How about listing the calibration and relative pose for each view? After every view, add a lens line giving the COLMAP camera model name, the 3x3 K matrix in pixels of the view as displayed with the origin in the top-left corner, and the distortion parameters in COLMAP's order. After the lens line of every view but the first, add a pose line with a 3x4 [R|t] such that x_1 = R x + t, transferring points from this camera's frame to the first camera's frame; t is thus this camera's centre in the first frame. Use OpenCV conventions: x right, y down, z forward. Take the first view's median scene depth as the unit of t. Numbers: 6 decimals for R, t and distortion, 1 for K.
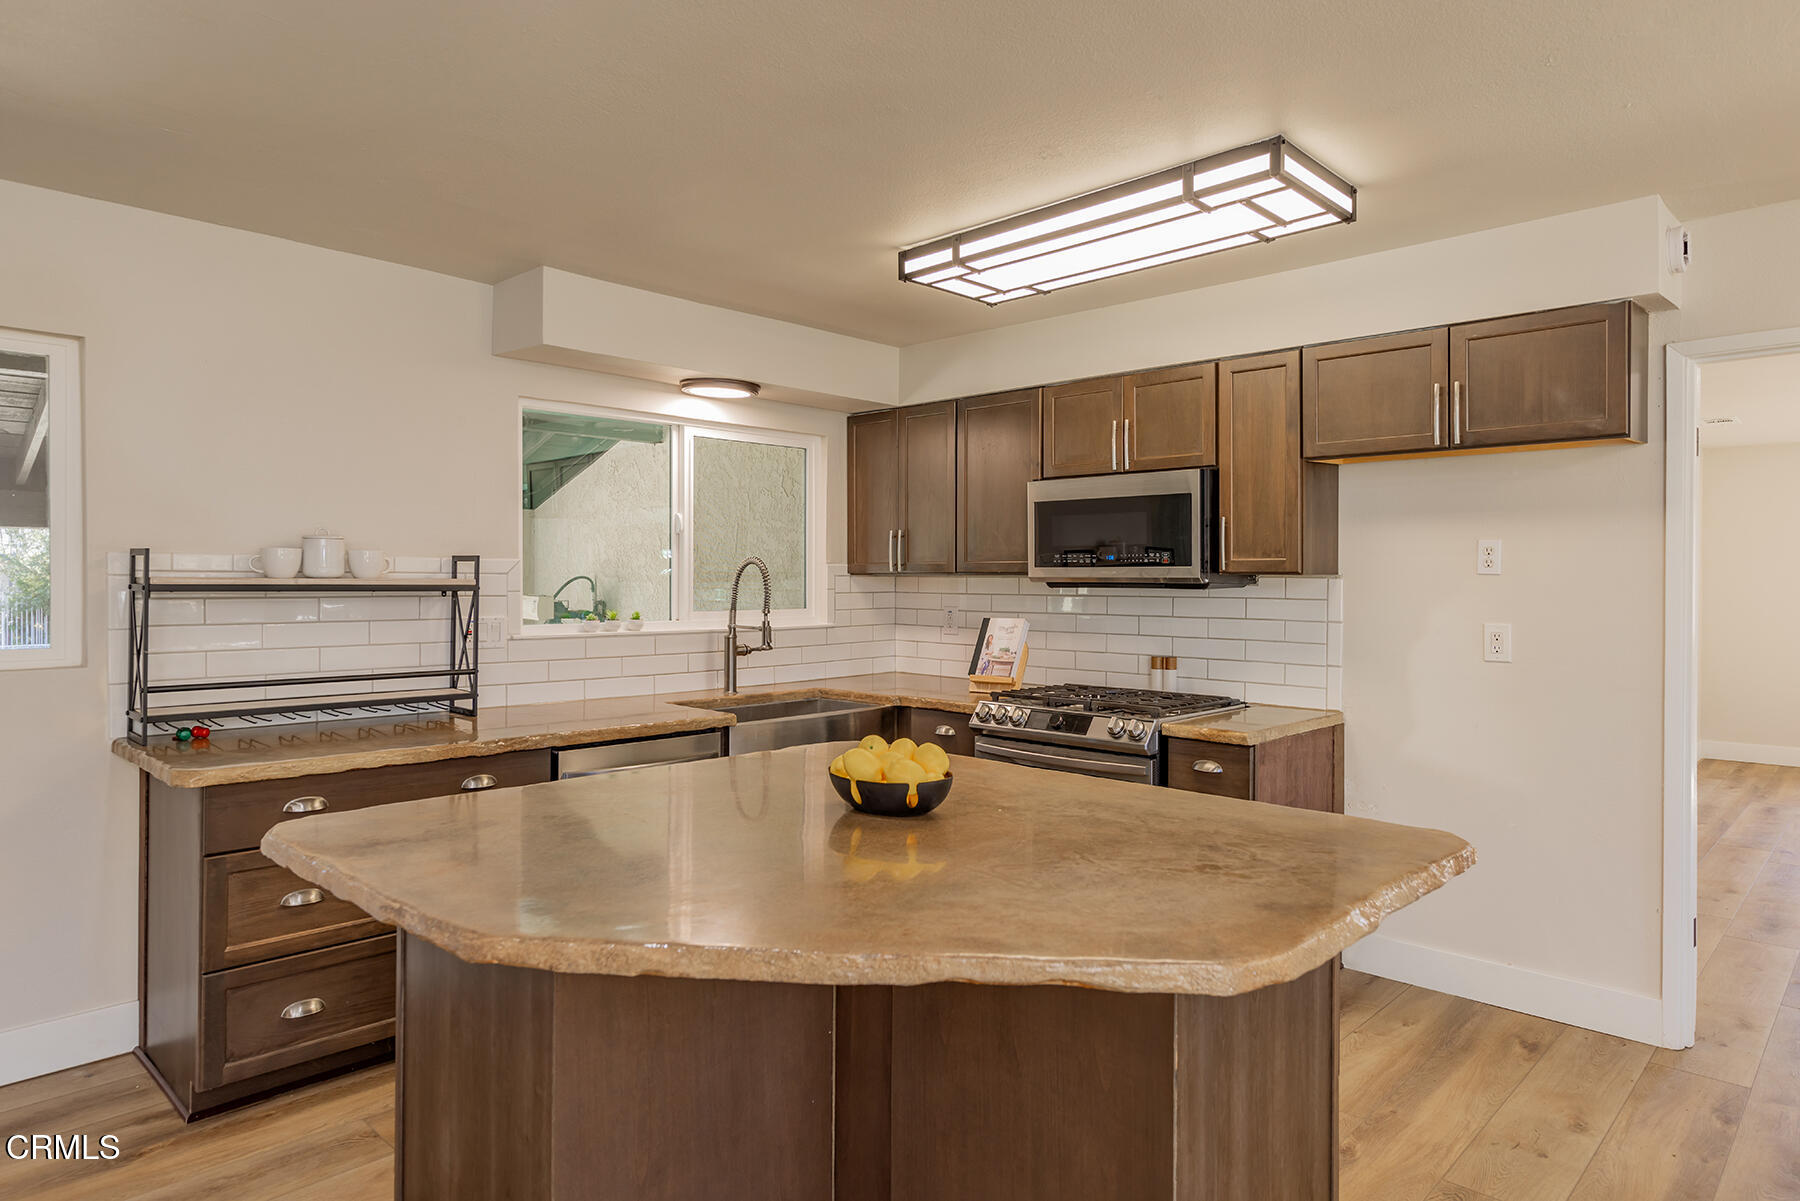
lens RADIAL K [[1065.5, 0, 897.6], [0, 1065.5, 590.4], [0, 0, 1]] dist [0.008935, -0.000582]
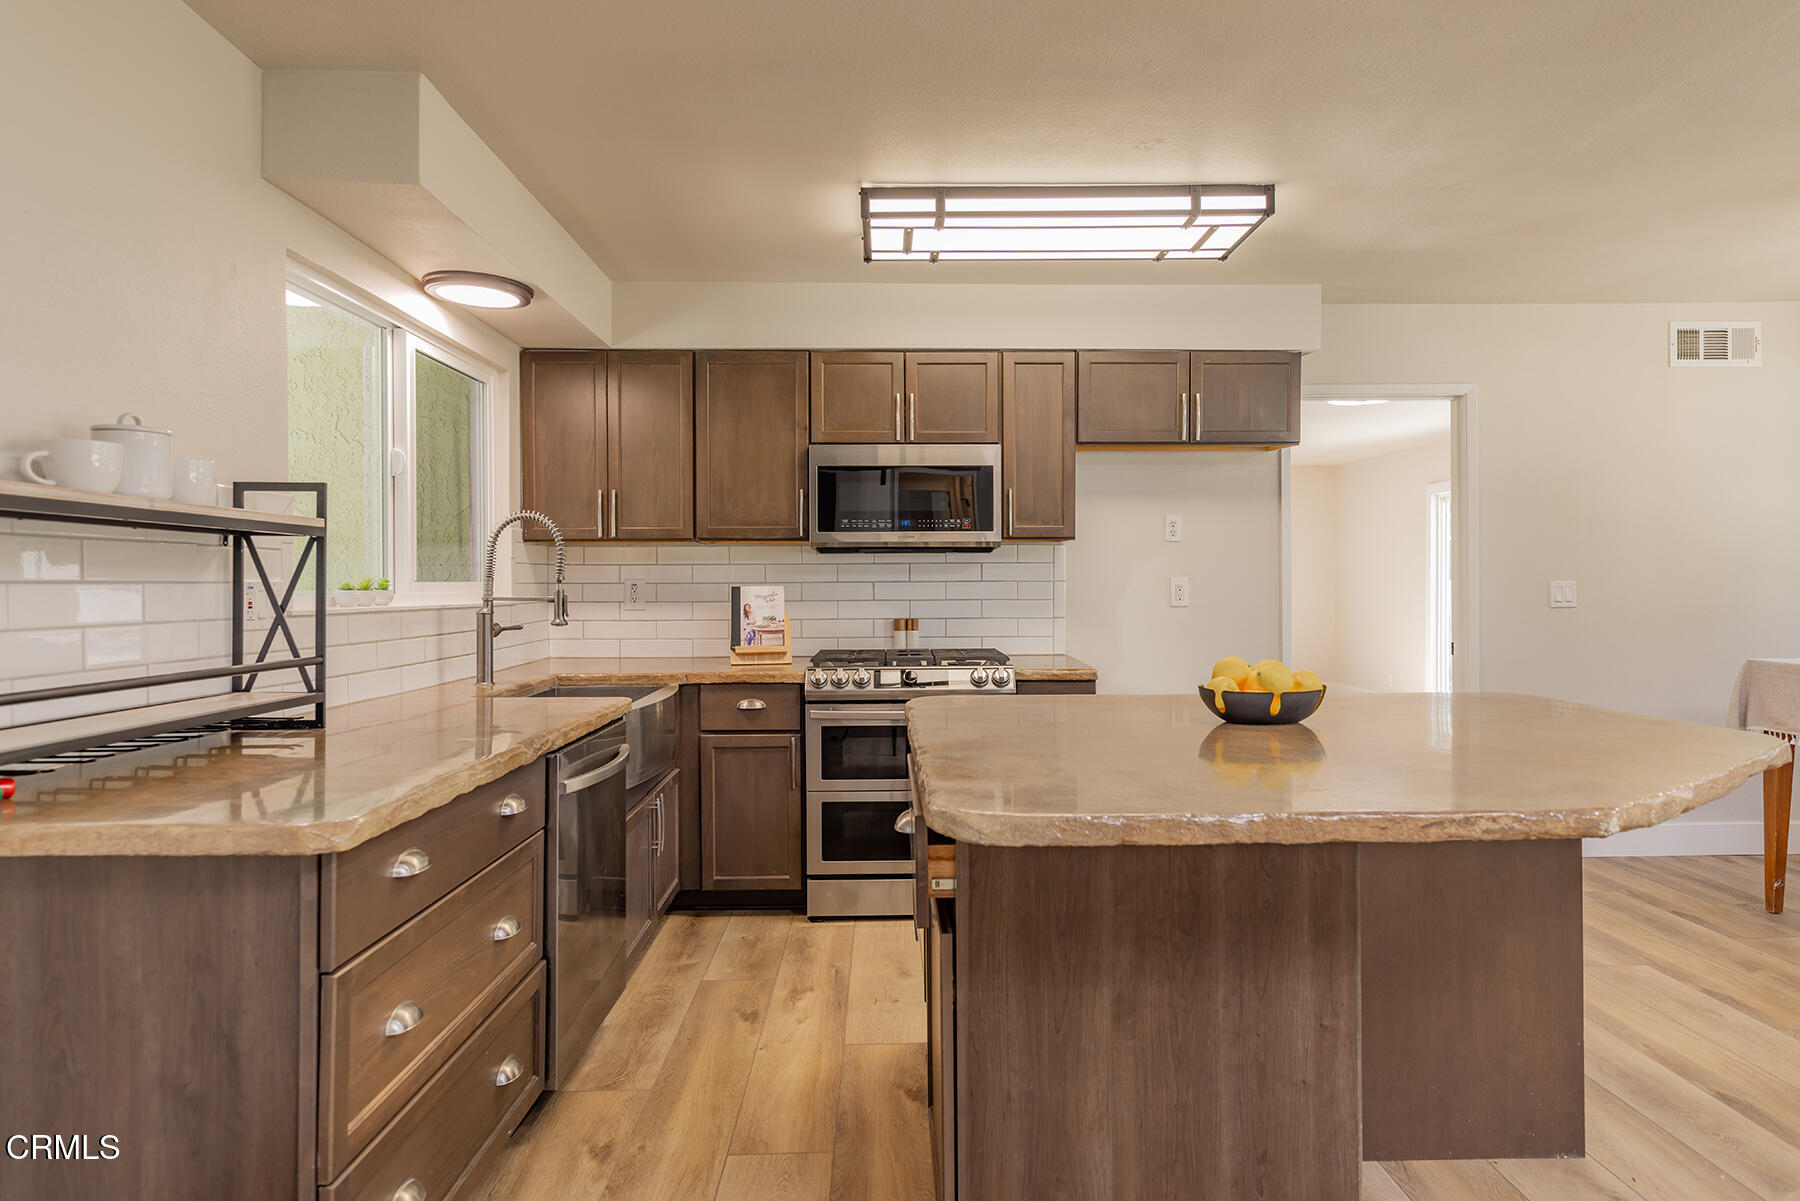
lens RADIAL K [[1065.4, 0, 908.4], [0, 1065.4, 586.9], [0, 0, 1]] dist [0.008075, 0.003553]
pose [[0.704453, -0.007922, 0.709707, -0.574388], [0.015046, 0.999880, -0.003774, 0.038238], [-0.709592, 0.013337, 0.704487, 0.271591]]
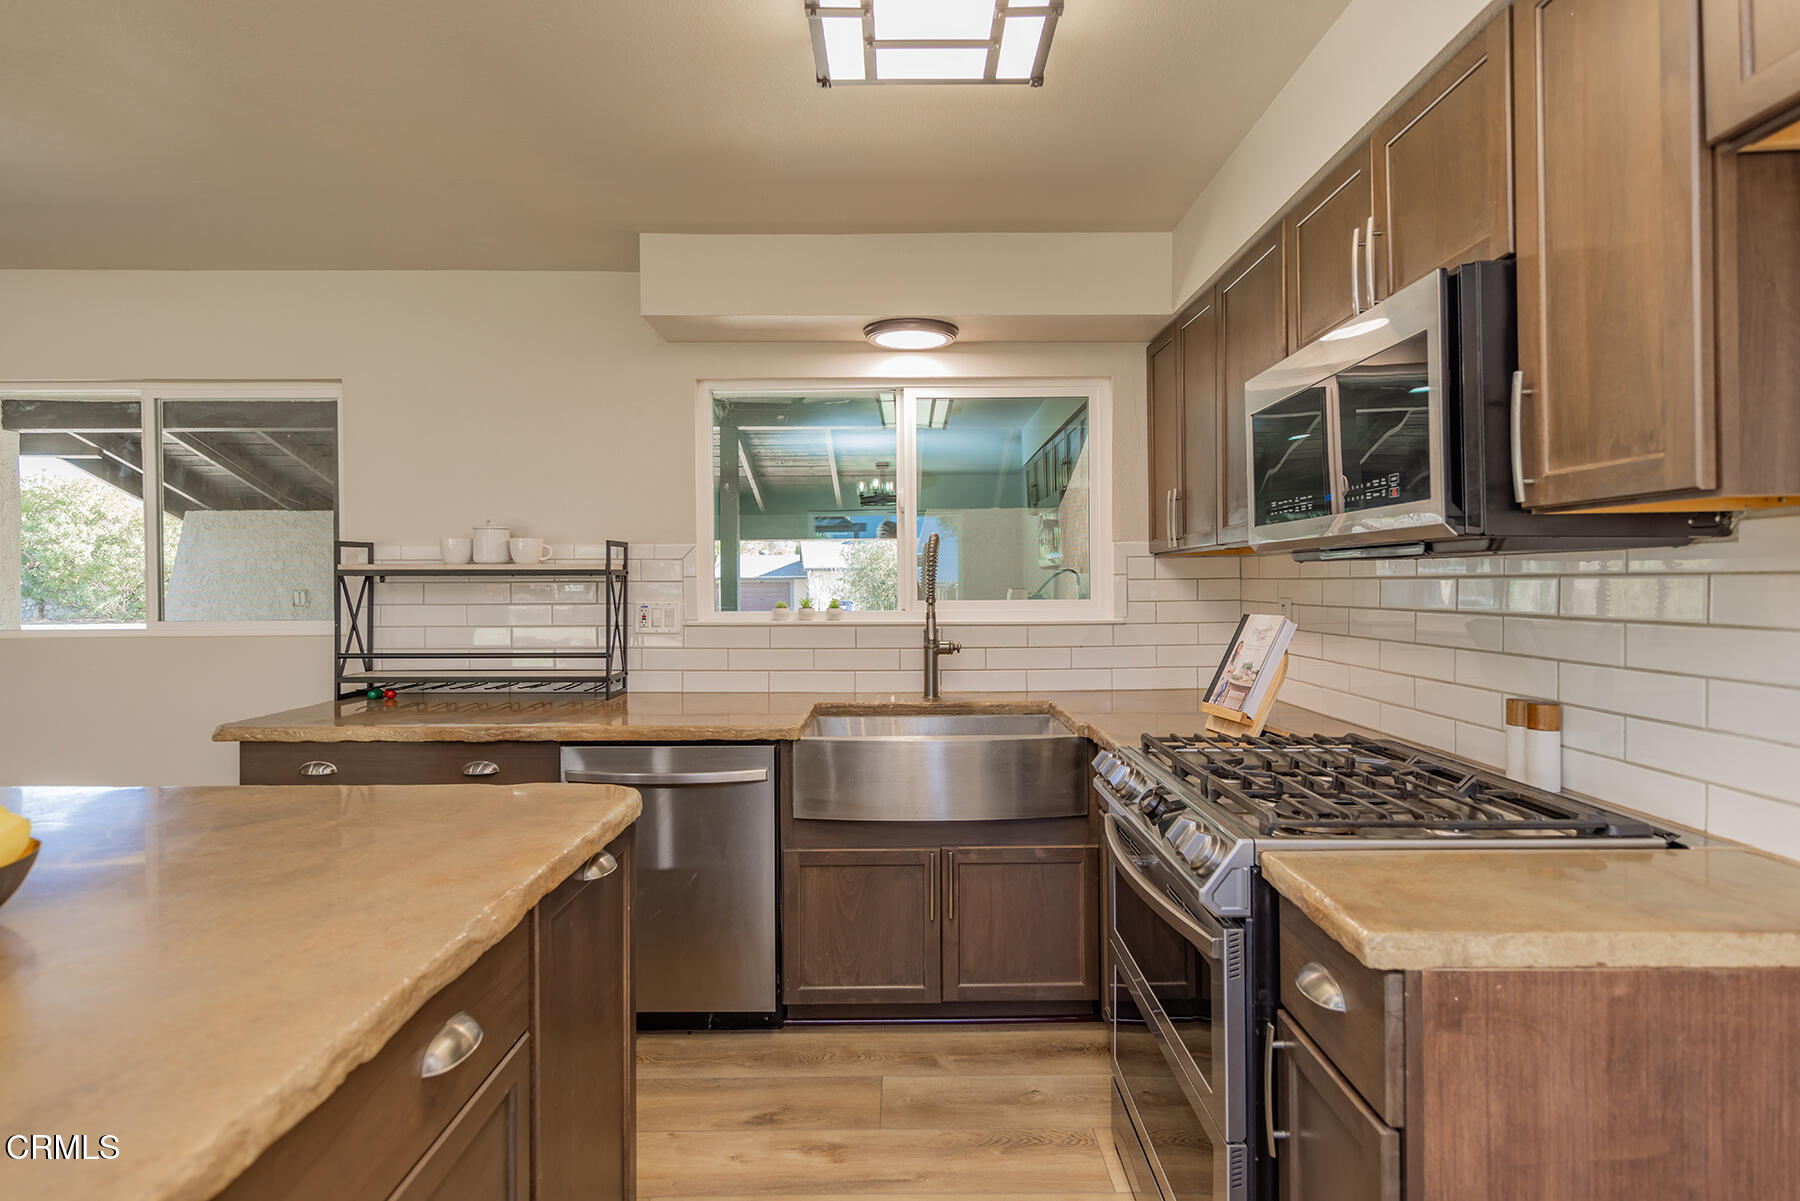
lens RADIAL K [[878.8, 0, 902.0], [0, 878.8, 587.8], [0, 0, 1]] dist [0.007453, 0.000117]
pose [[0.695701, -0.003259, -0.718324, 0.378965], [0.000443, 0.999991, -0.004108, 0.014640], [0.718331, 0.002539, 0.695697, 0.590500]]
